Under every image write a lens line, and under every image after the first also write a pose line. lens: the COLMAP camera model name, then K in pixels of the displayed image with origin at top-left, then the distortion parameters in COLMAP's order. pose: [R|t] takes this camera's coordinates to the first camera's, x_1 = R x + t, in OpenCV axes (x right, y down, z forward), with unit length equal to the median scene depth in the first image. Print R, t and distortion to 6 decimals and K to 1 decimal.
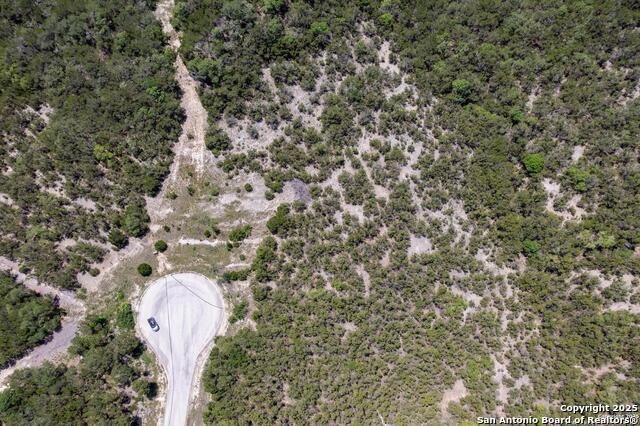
lens RADIAL K [[408.3, 0, 320.0], [0, 408.3, 215.7], [0, 0, 1]] dist [-0.073791, 0.063809]
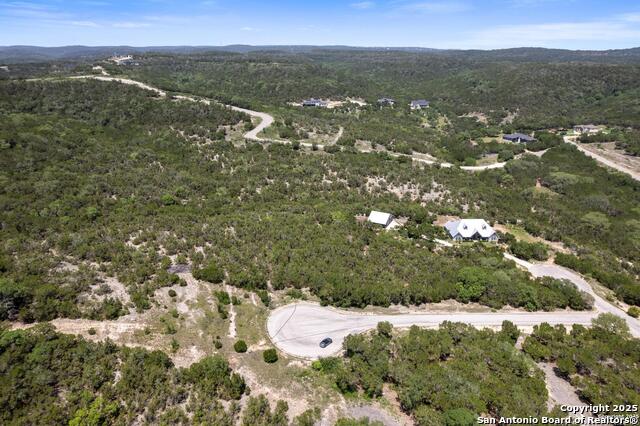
lens RADIAL K [[408.3, 0, 320.0], [0, 408.3, 215.7], [0, 0, 1]] dist [-0.073791, 0.063809]
pose [[-0.232345, -0.369490, 0.899718, -1.072791], [0.879025, 0.316186, 0.356850, -0.165043], [-0.416331, 0.873787, 0.251326, 0.466812]]
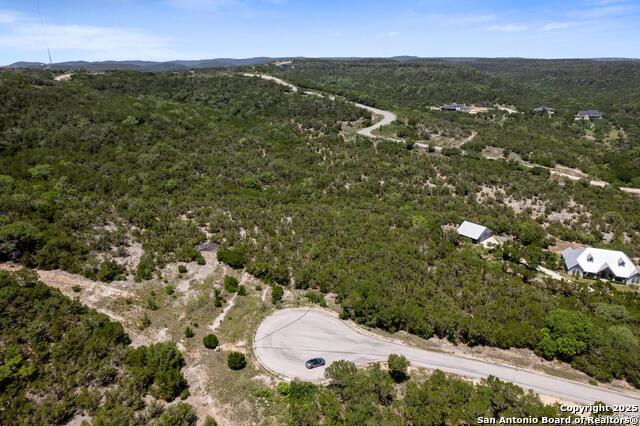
lens RADIAL K [[408.3, 0, 320.0], [0, 408.3, 215.7], [0, 0, 1]] dist [-0.073791, 0.063809]
pose [[0.147797, -0.350586, 0.924795, -0.927782], [0.896454, 0.442461, 0.024467, 0.129047], [-0.417763, 0.825420, 0.379678, 0.455833]]
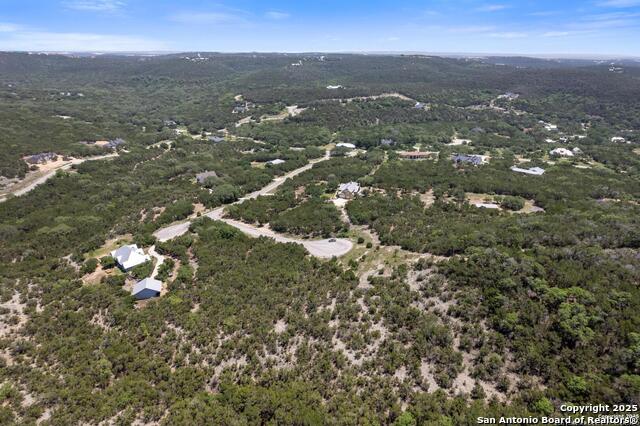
lens RADIAL K [[408.3, 0, 320.0], [0, 408.3, 215.7], [0, 0, 1]] dist [-0.073791, 0.063809]
pose [[-0.539466, 0.327271, -0.775803, 1.044698], [-0.762168, 0.201813, 0.615119, -0.867915], [0.357877, 0.923128, 0.140564, 0.539353]]
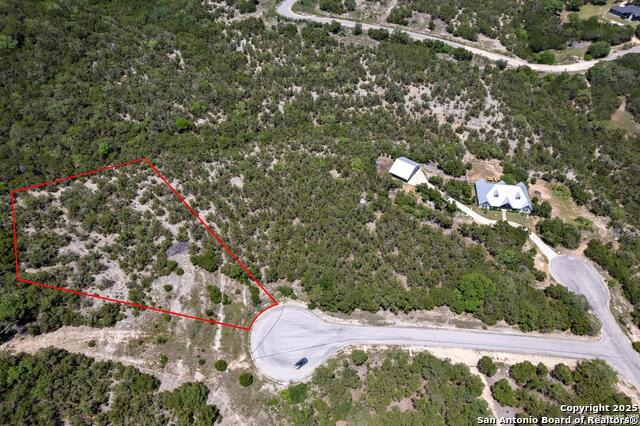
lens RADIAL K [[408.3, 0, 320.0], [0, 408.3, 215.7], [0, 0, 1]] dist [-0.073791, 0.063809]
pose [[-0.070656, -0.737449, 0.671697, -0.767993], [0.905735, 0.234690, 0.352938, -0.126697], [-0.417914, 0.633316, 0.651351, 0.069250]]
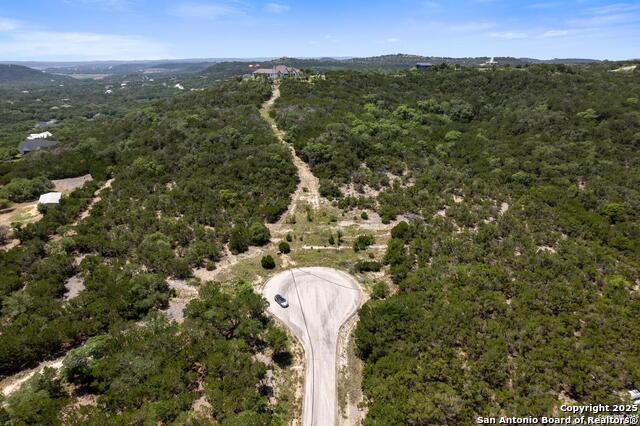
lens RADIAL K [[408.3, 0, 320.0], [0, 408.3, 215.7], [0, 0, 1]] dist [-0.073791, 0.063809]
pose [[0.999570, -0.006467, 0.028584, -0.329721], [0.024375, 0.724991, -0.688327, 0.671447], [-0.016272, 0.688728, 0.724838, 0.241486]]
